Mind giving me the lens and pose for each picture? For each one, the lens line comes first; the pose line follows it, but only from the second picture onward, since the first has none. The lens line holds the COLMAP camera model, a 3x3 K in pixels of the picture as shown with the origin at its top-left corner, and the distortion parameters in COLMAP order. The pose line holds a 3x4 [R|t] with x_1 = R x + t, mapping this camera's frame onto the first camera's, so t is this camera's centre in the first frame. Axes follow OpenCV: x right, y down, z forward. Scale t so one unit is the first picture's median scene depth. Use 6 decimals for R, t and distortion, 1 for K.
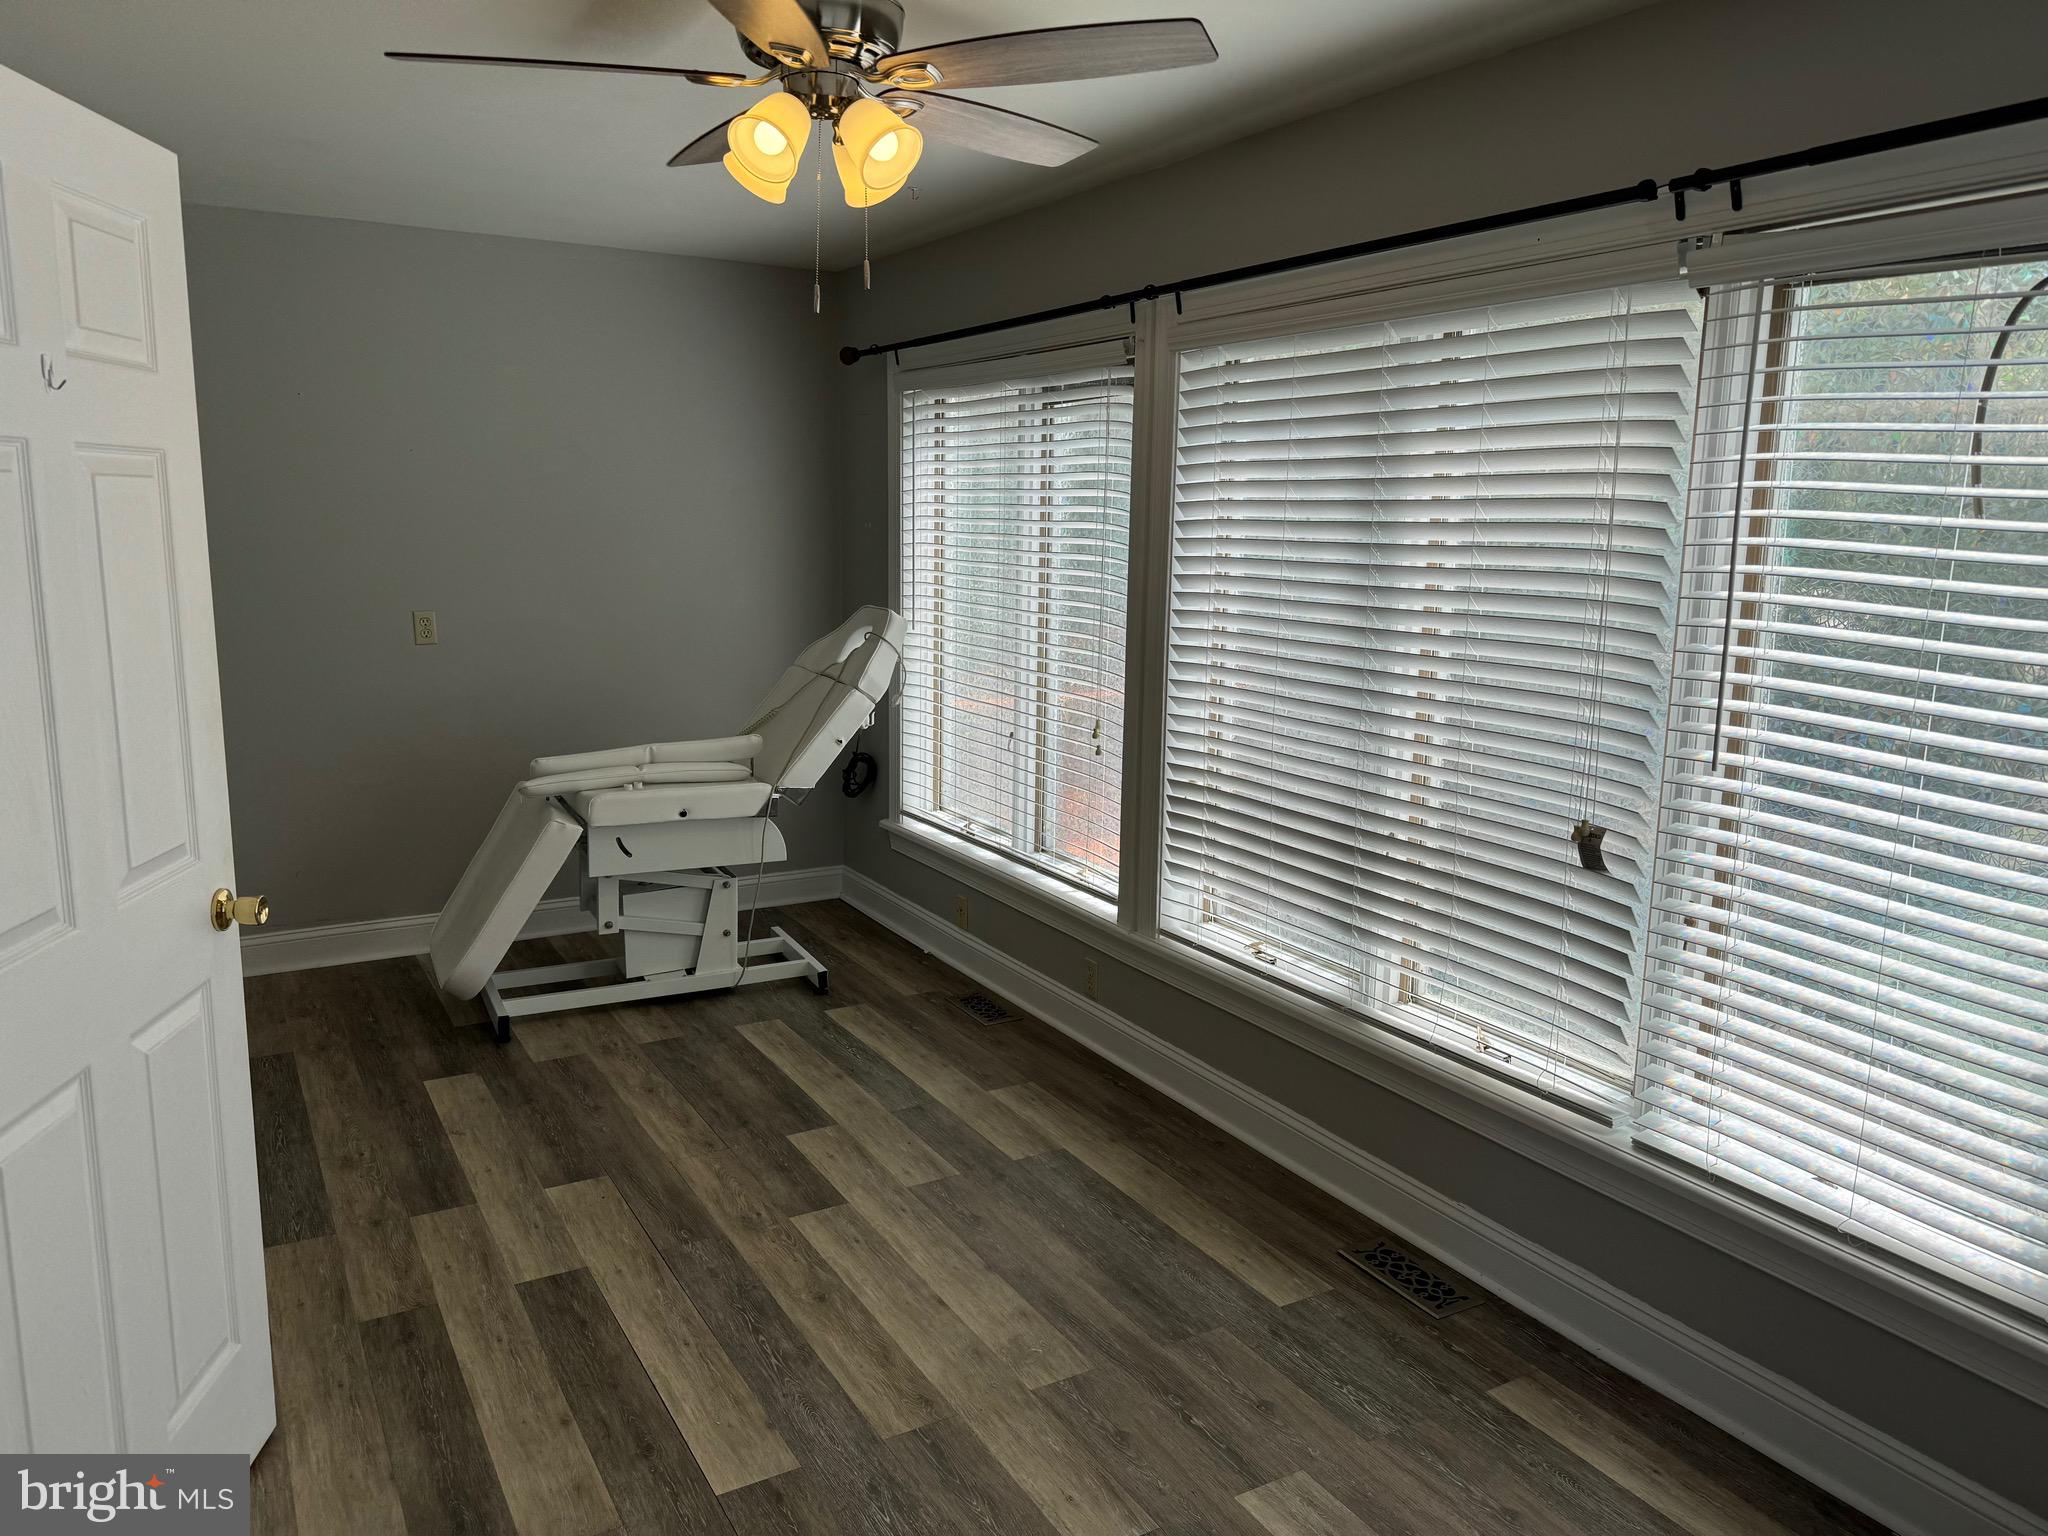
lens RADIAL K [[1483.2, 0, 1024.0], [0, 1483.2, 768.0], [0, 0, 1]] dist [0.072687, -0.002730]
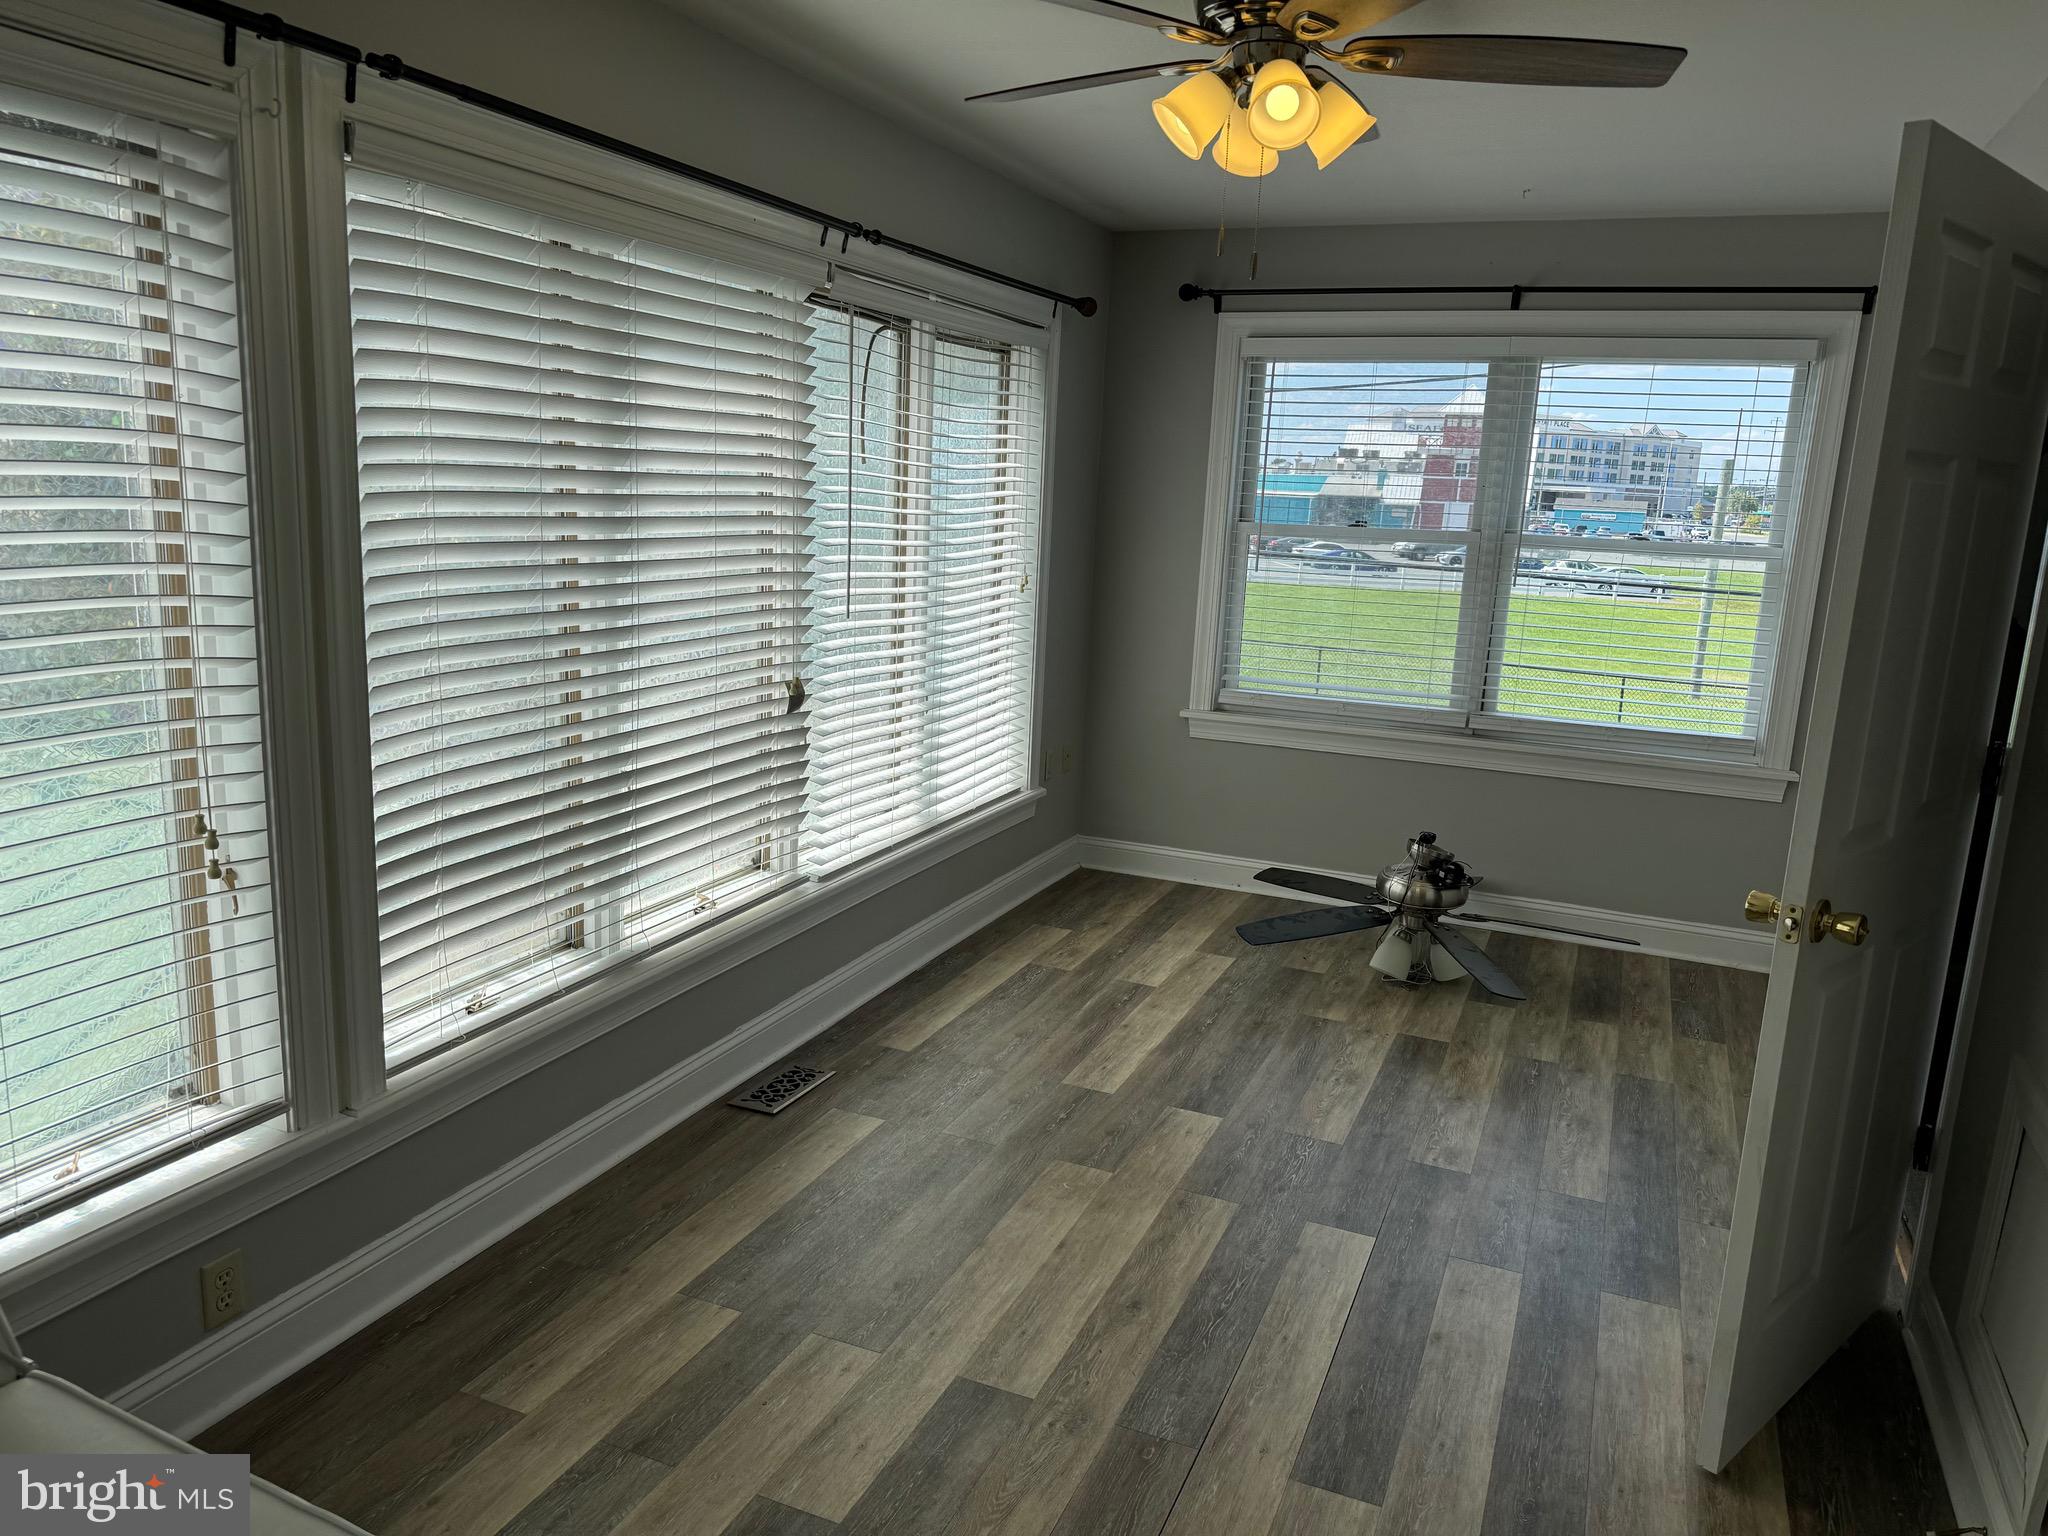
lens RADIAL K [[1483.2, 0, 1024.0], [0, 1483.2, 768.0], [0, 0, 1]] dist [0.072687, -0.002730]
pose [[-0.607745, -0.197204, 0.769257, -0.724297], [0.084825, 0.947014, 0.309788, -0.257371], [-0.789589, 0.253525, -0.558816, 1.437987]]
